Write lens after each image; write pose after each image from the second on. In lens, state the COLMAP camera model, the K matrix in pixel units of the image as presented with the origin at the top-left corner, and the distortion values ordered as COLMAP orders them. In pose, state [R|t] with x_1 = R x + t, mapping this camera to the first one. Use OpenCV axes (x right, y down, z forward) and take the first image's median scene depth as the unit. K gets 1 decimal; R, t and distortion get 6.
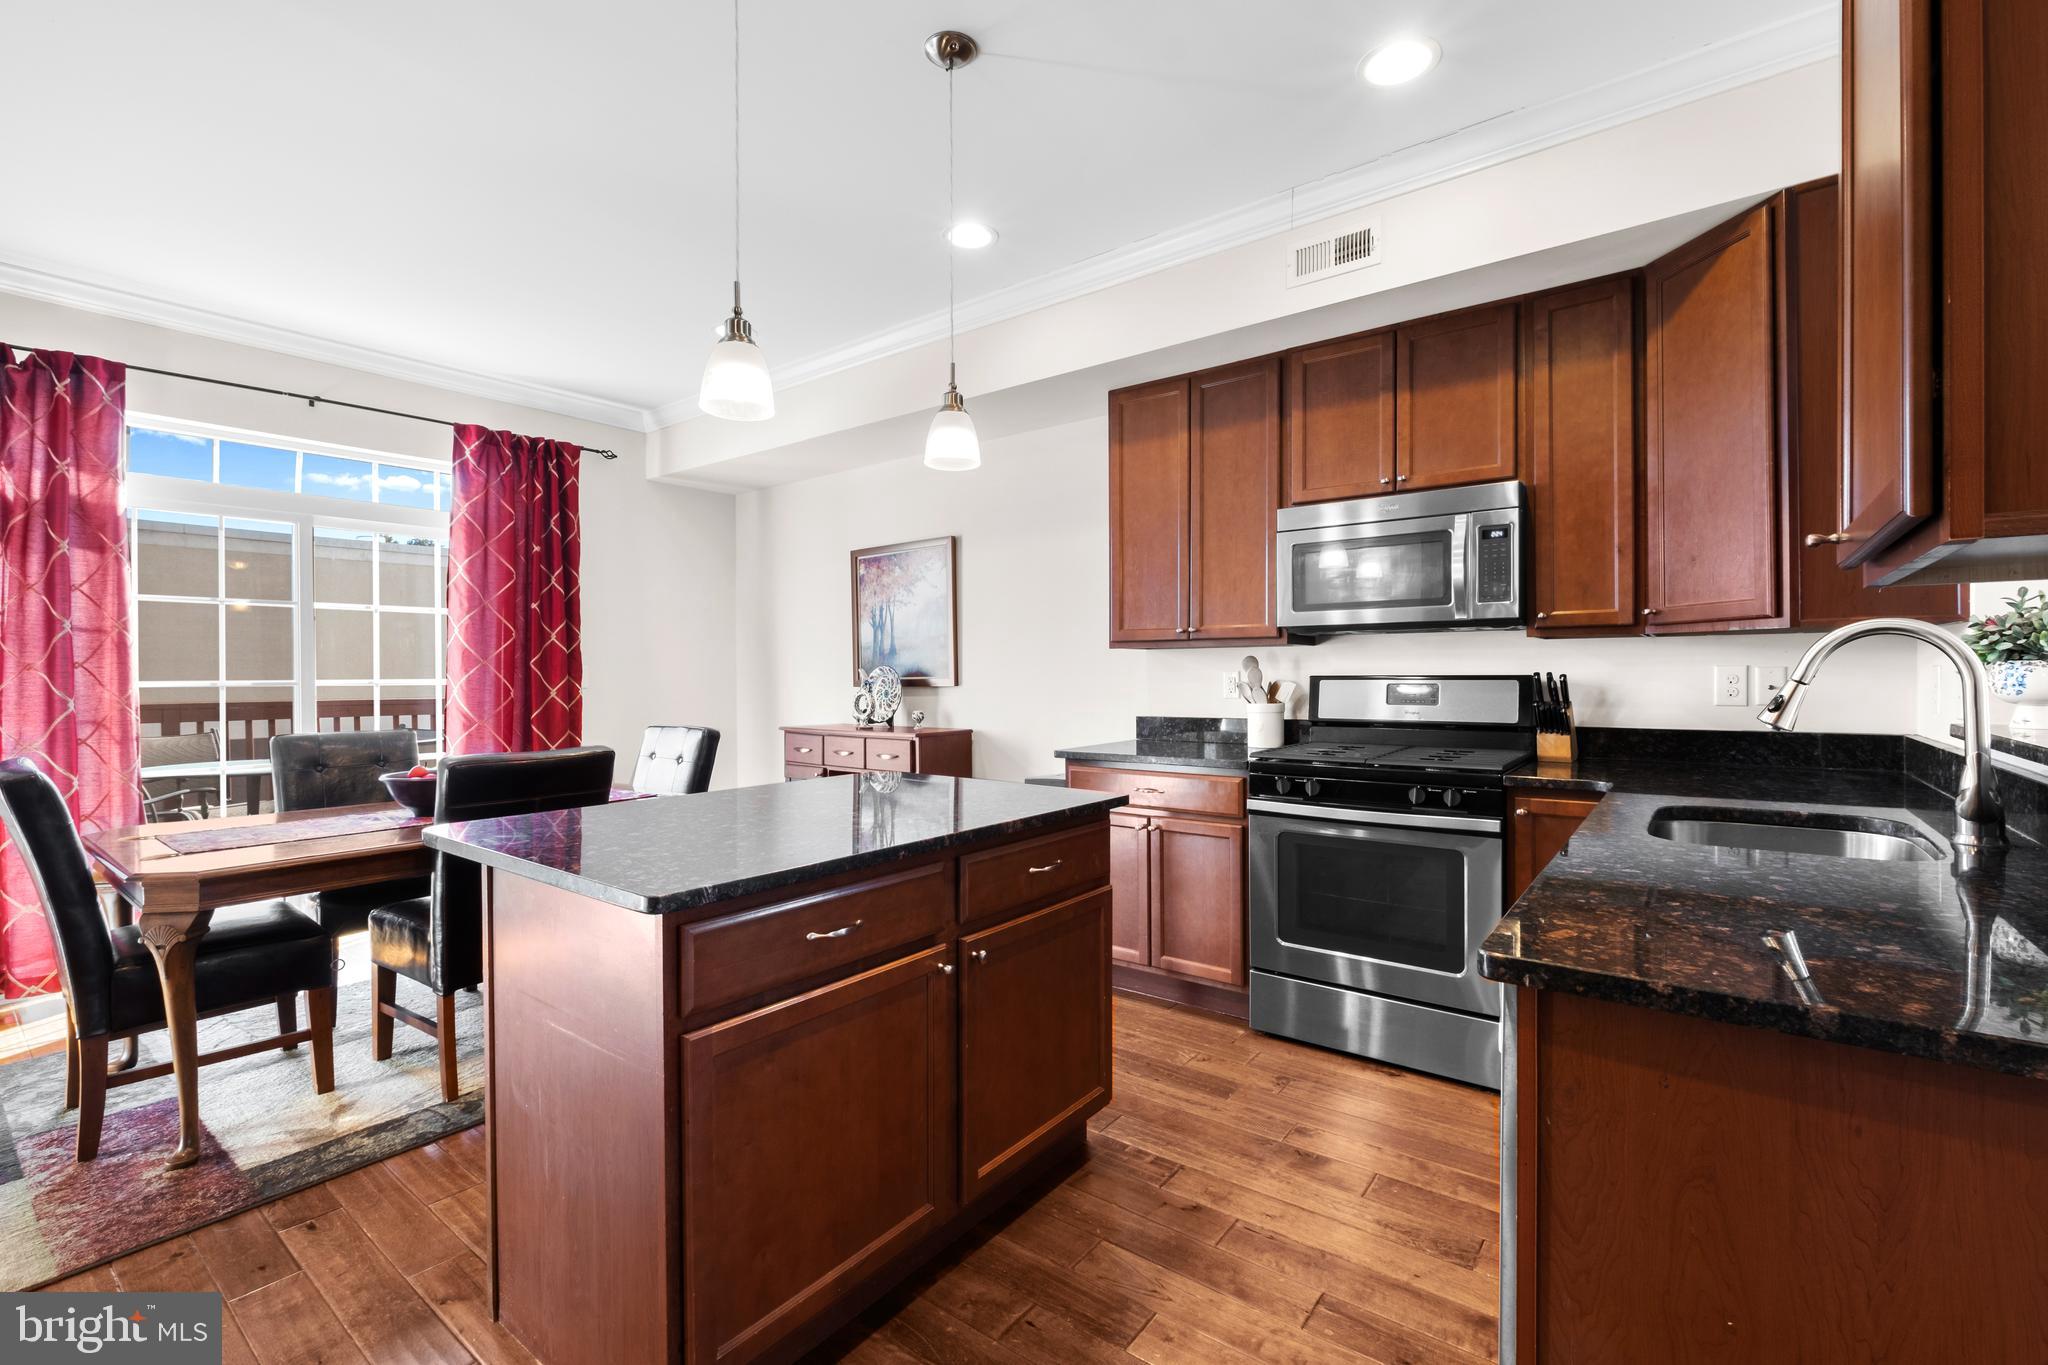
lens RADIAL K [[886.8, 0, 1026.6], [0, 886.8, 672.1], [0, 0, 1]] dist [-0.006345, -0.000100]
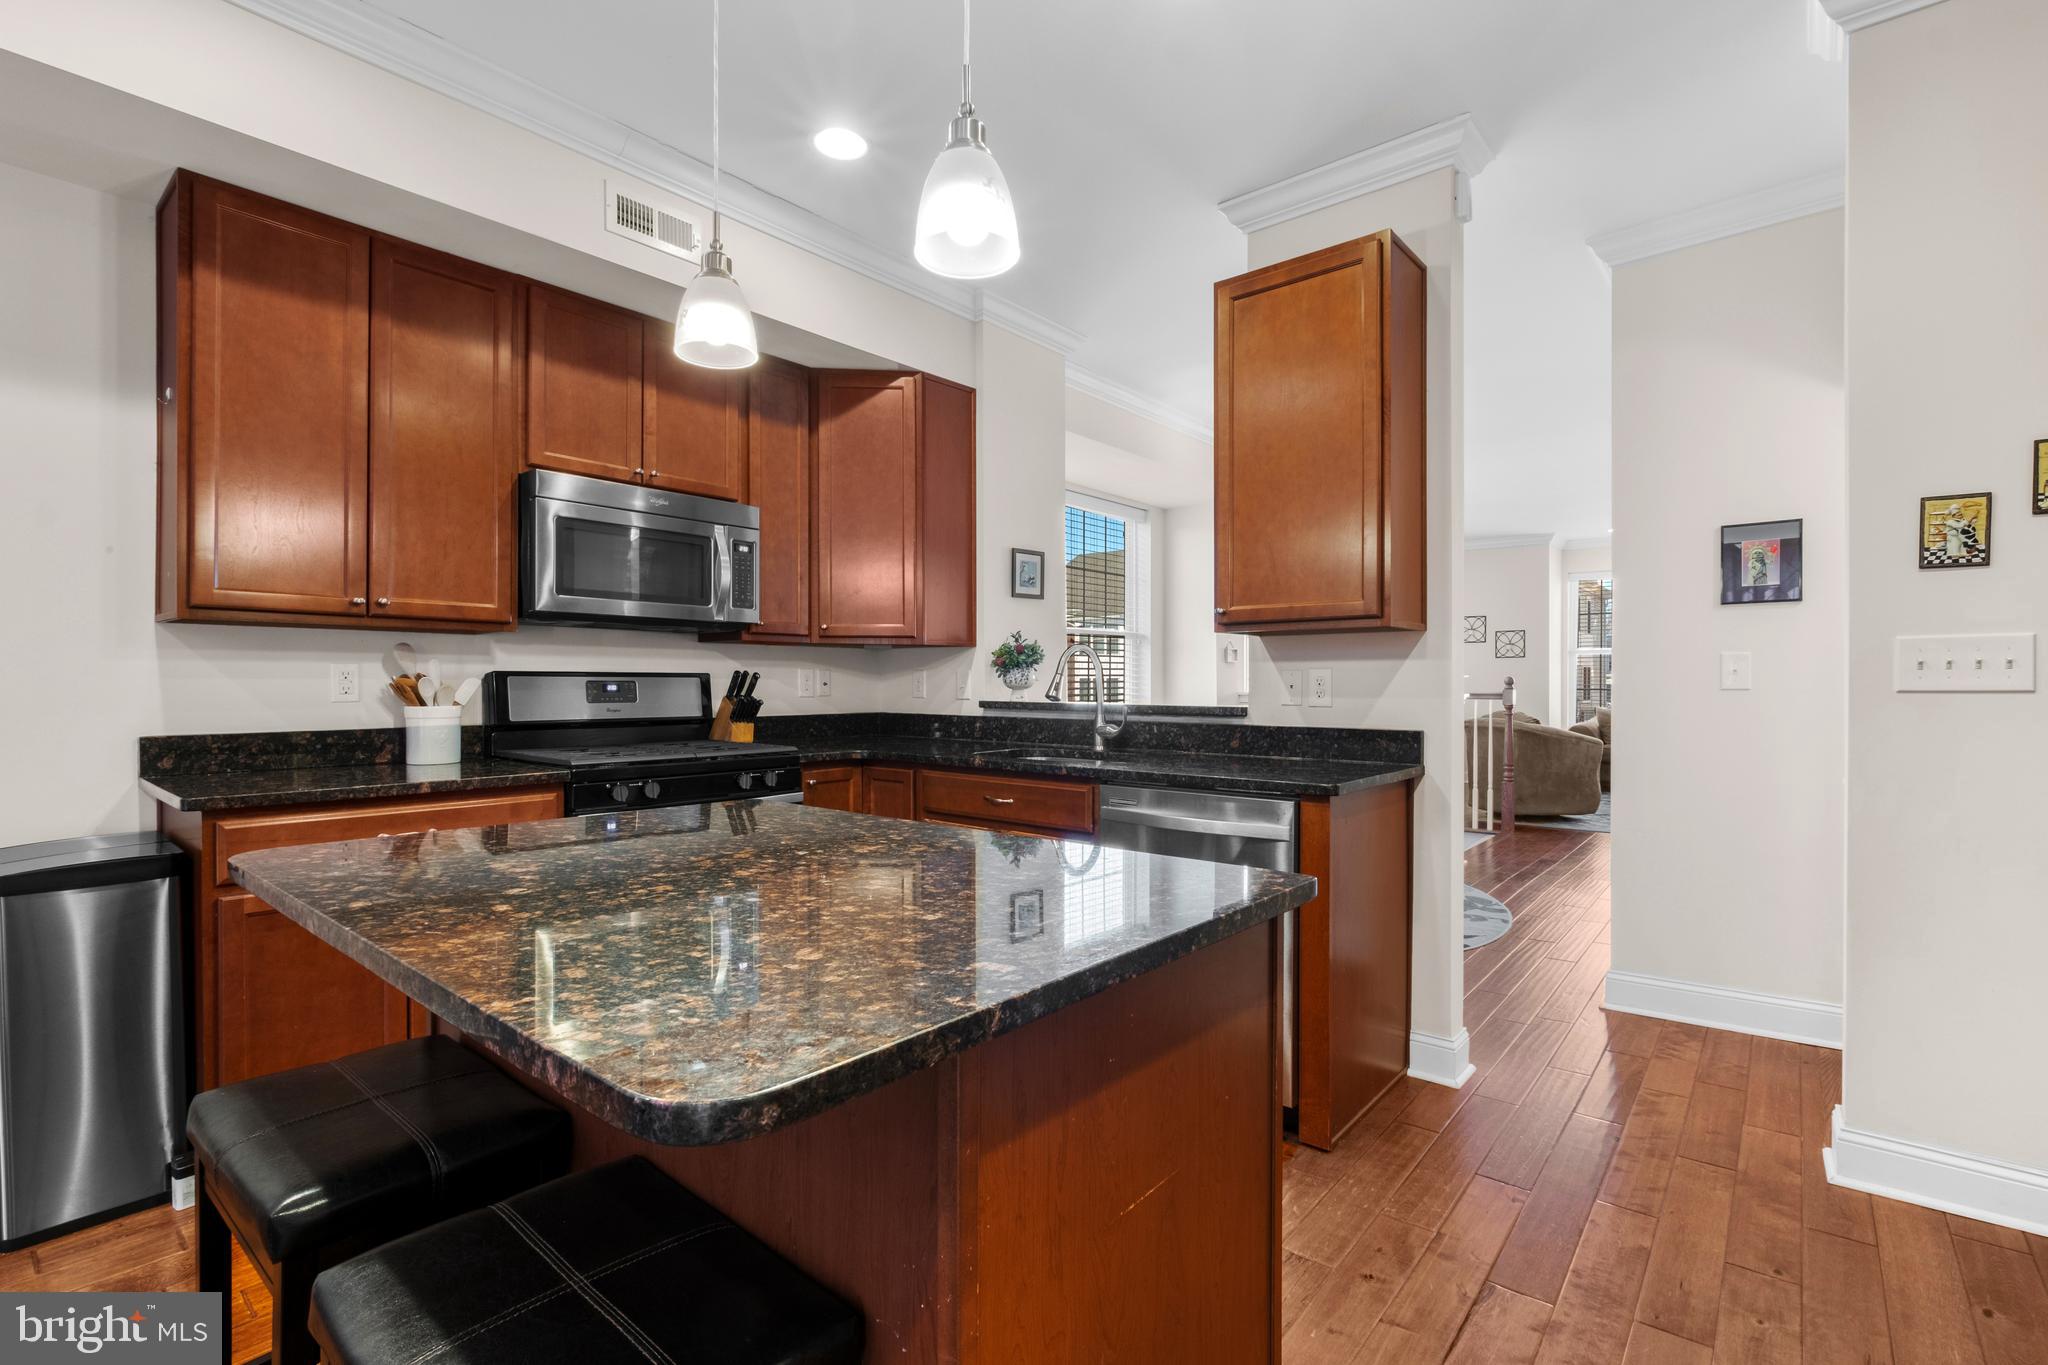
lens RADIAL K [[937.0, 0, 1010.0], [0, 937.0, 692.3], [0, 0, 1]] dist [-0.002559, -0.001011]
pose [[0.050891, -0.004151, 0.998696, -0.518556], [-0.003436, 0.999985, 0.004332, 0.018060], [-0.998698, -0.003652, 0.050876, 0.463623]]
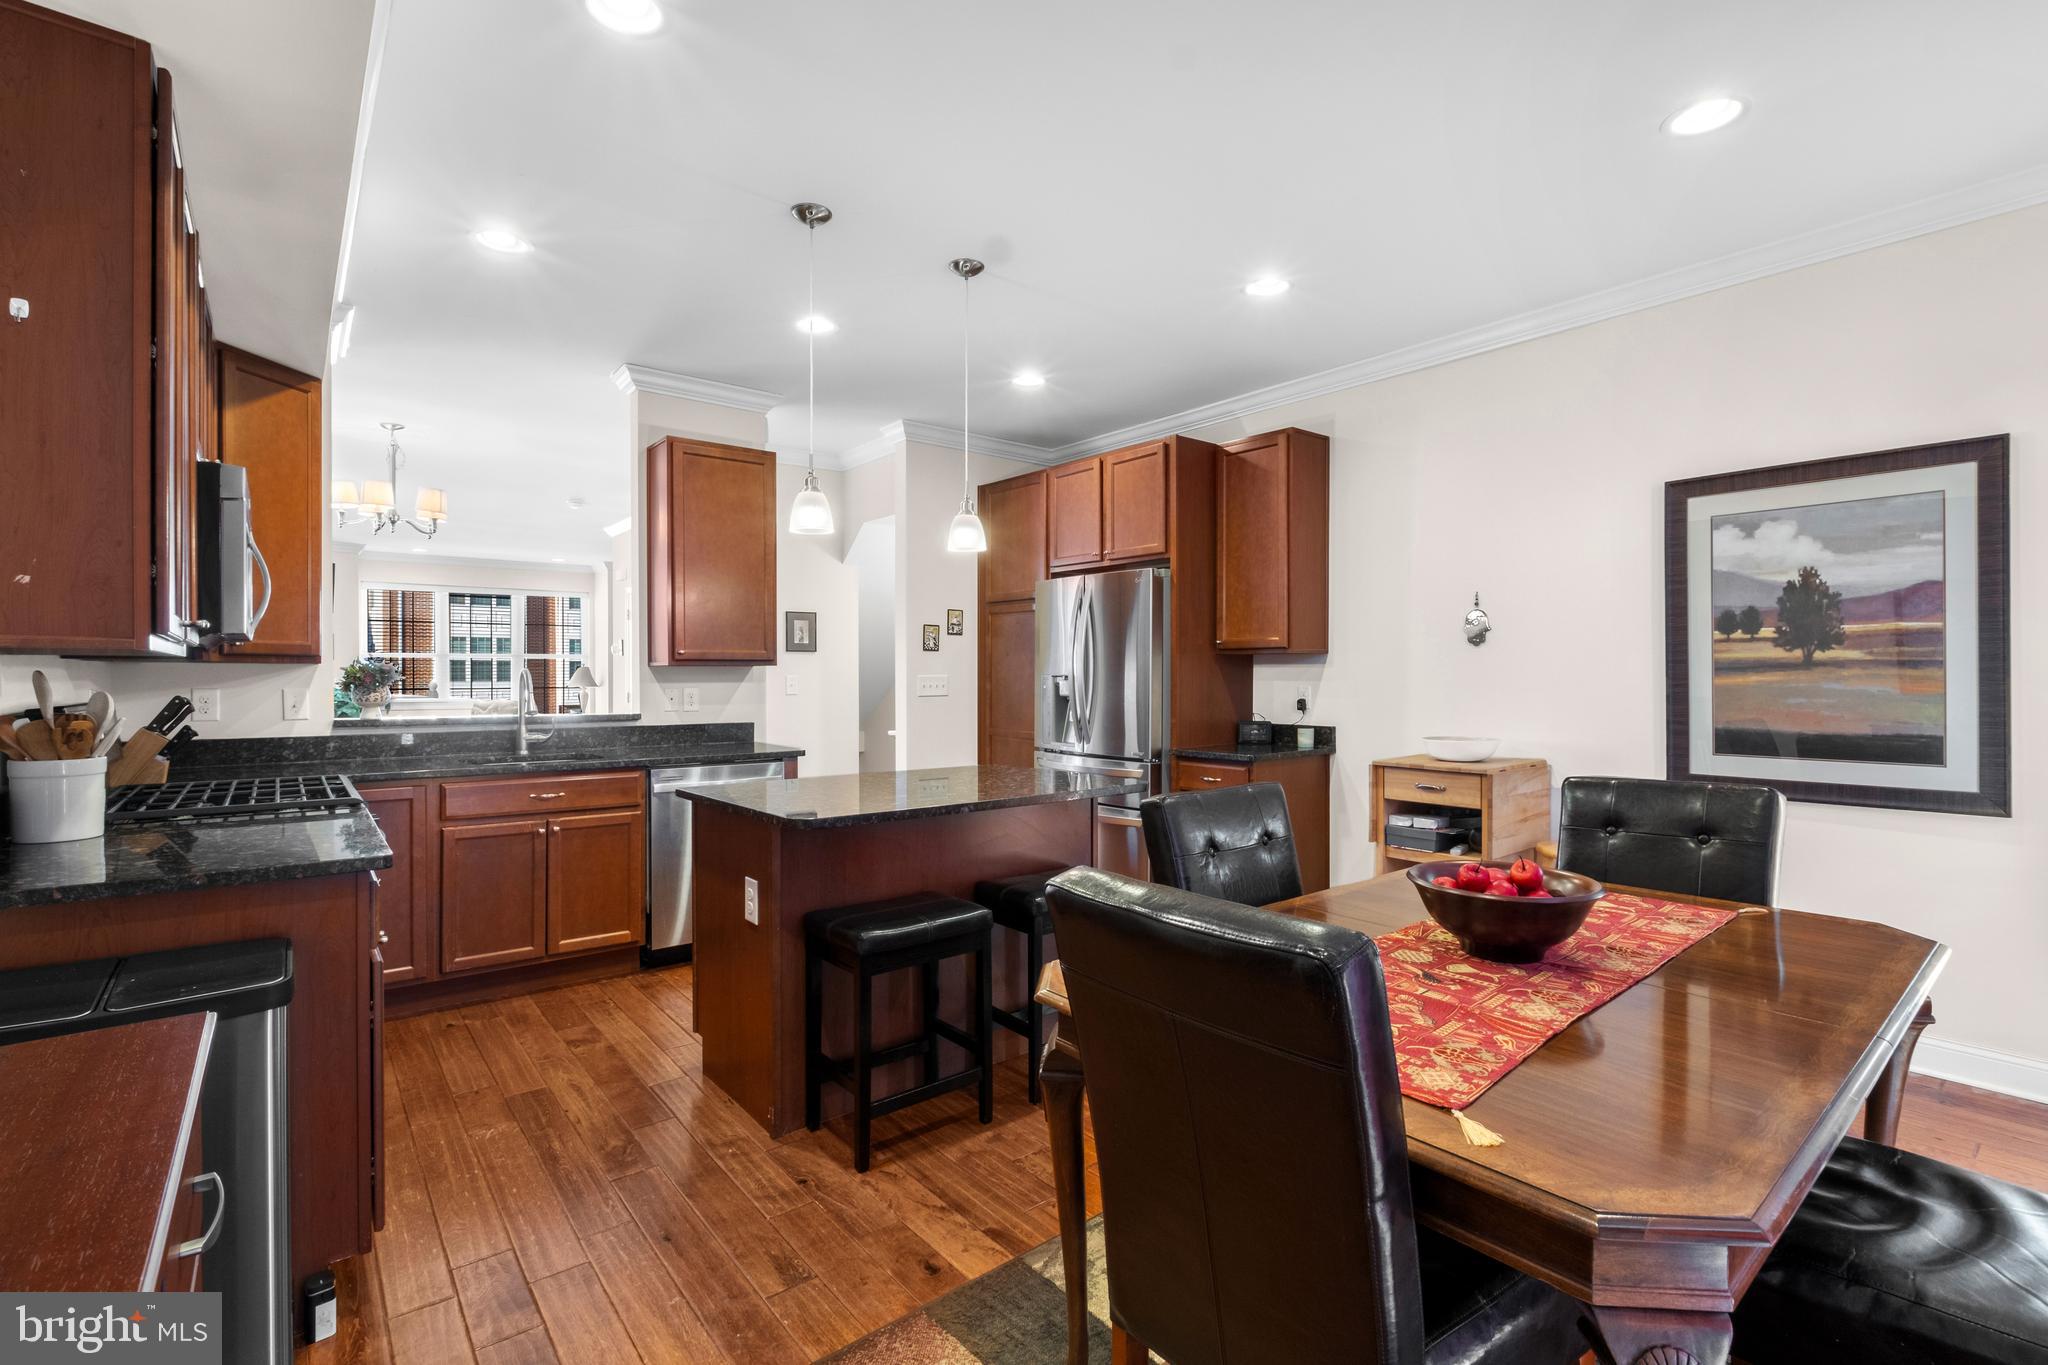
lens RADIAL K [[937.0, 0, 1011.2], [0, 937.0, 685.1], [0, 0, 1]] dist [-0.002559, -0.001011]
pose [[-0.965385, 0.001680, 0.260825, -0.456641], [0.004266, 0.999947, 0.009347, -0.014878], [-0.260795, 0.010136, -0.965341, 1.409803]]
